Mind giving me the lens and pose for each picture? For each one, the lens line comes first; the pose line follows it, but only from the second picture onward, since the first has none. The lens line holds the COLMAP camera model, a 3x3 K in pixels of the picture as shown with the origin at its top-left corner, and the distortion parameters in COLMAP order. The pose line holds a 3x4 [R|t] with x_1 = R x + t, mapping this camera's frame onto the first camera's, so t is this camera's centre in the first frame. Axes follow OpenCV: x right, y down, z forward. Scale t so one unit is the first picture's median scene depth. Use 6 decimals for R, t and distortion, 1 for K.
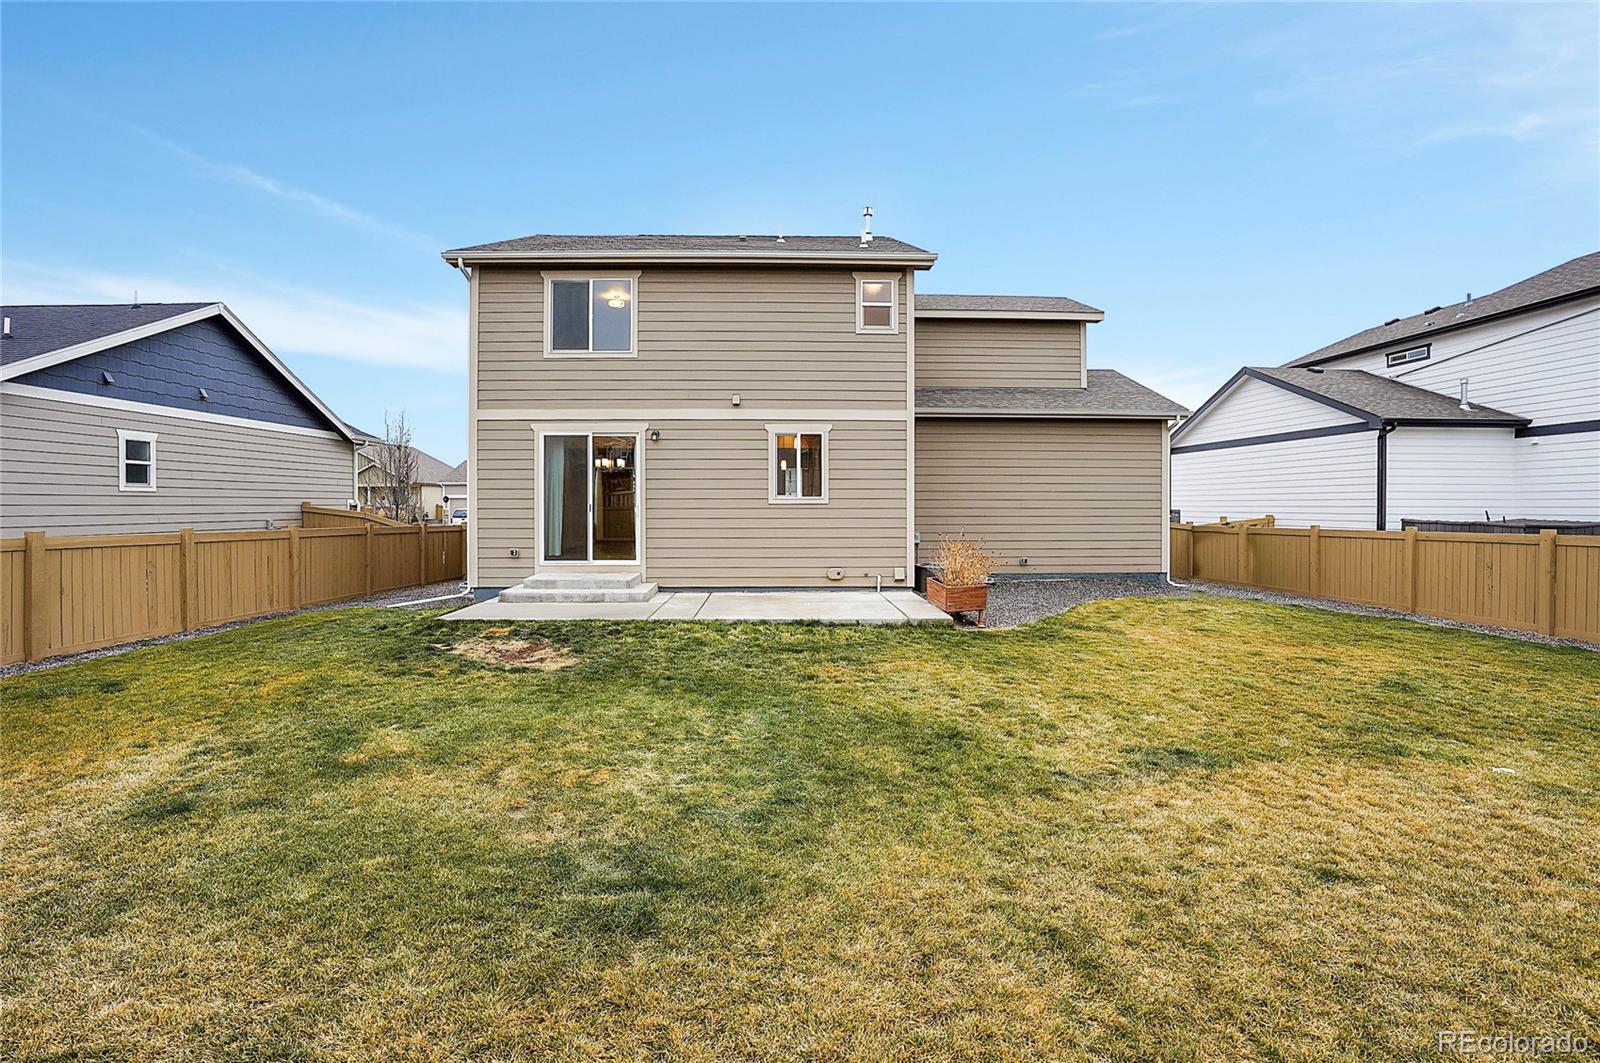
lens RADIAL K [[743.8, 0, 800.0], [0, 743.8, 533.7], [0, 0, 1]] dist [-0.065472, 0.026724]
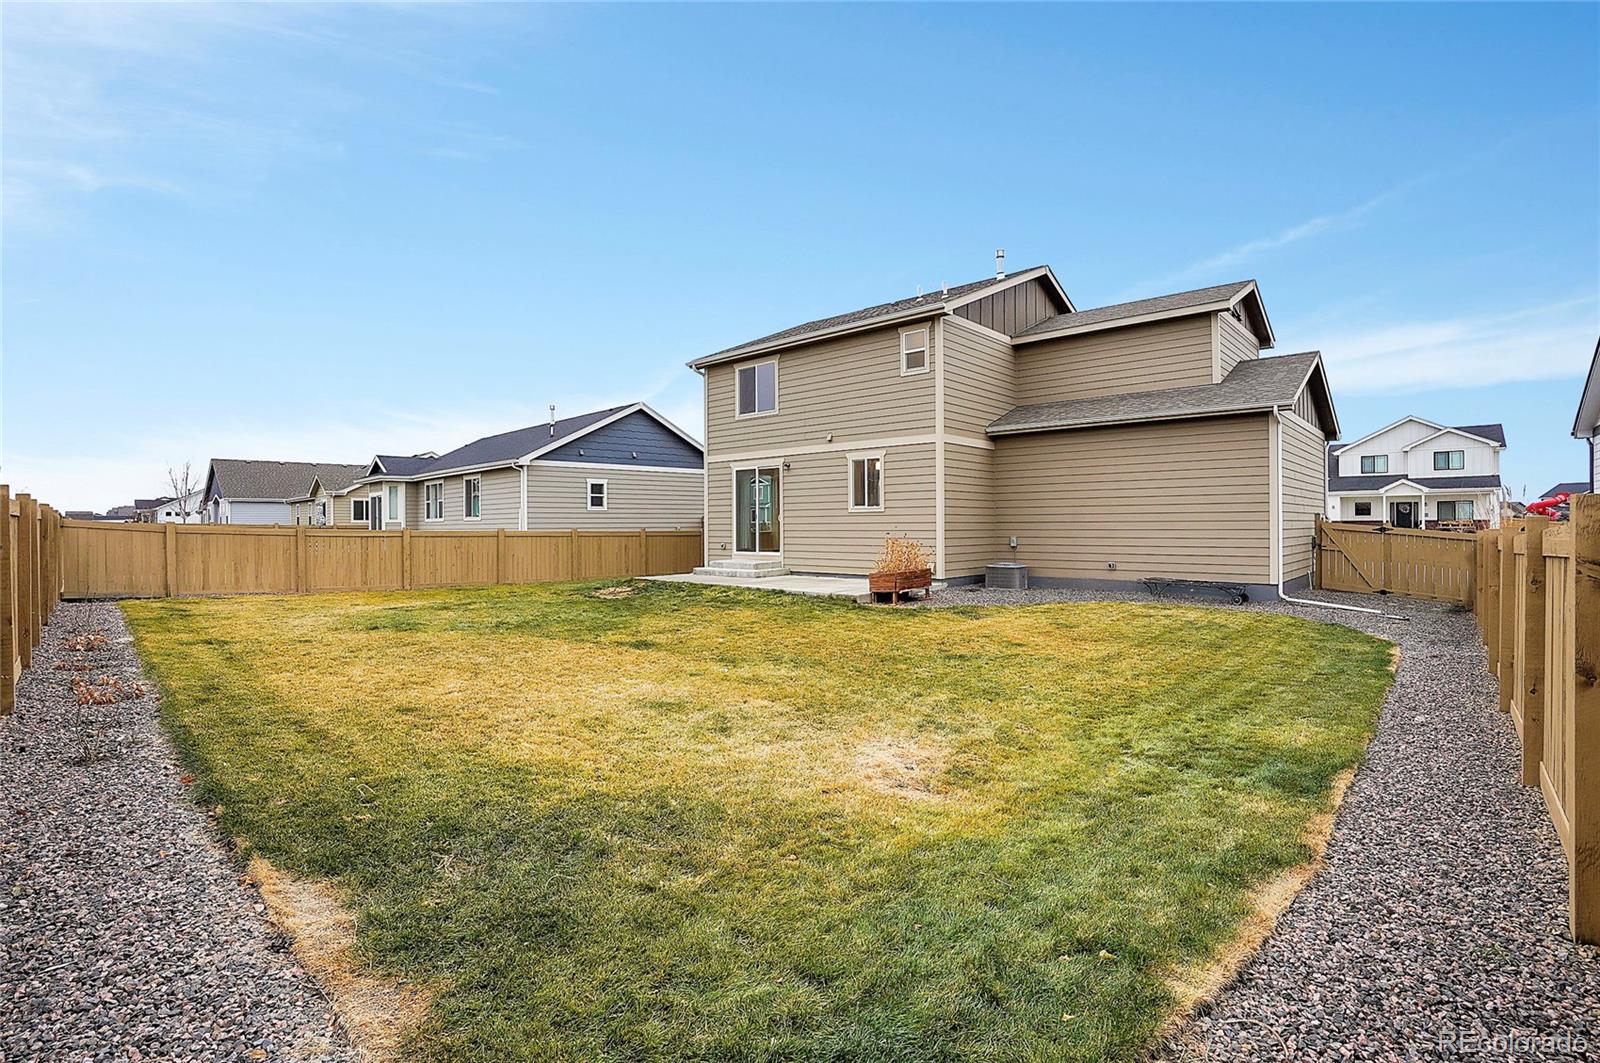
lens RADIAL K [[743.8, 0, 800.0], [0, 743.8, 533.7], [0, 0, 1]] dist [-0.065472, 0.026724]
pose [[0.719823, 0.003905, -0.694146, 0.827415], [-0.020007, 0.999685, -0.015124, 0.020278], [0.693869, 0.024775, 0.719675, -0.023255]]
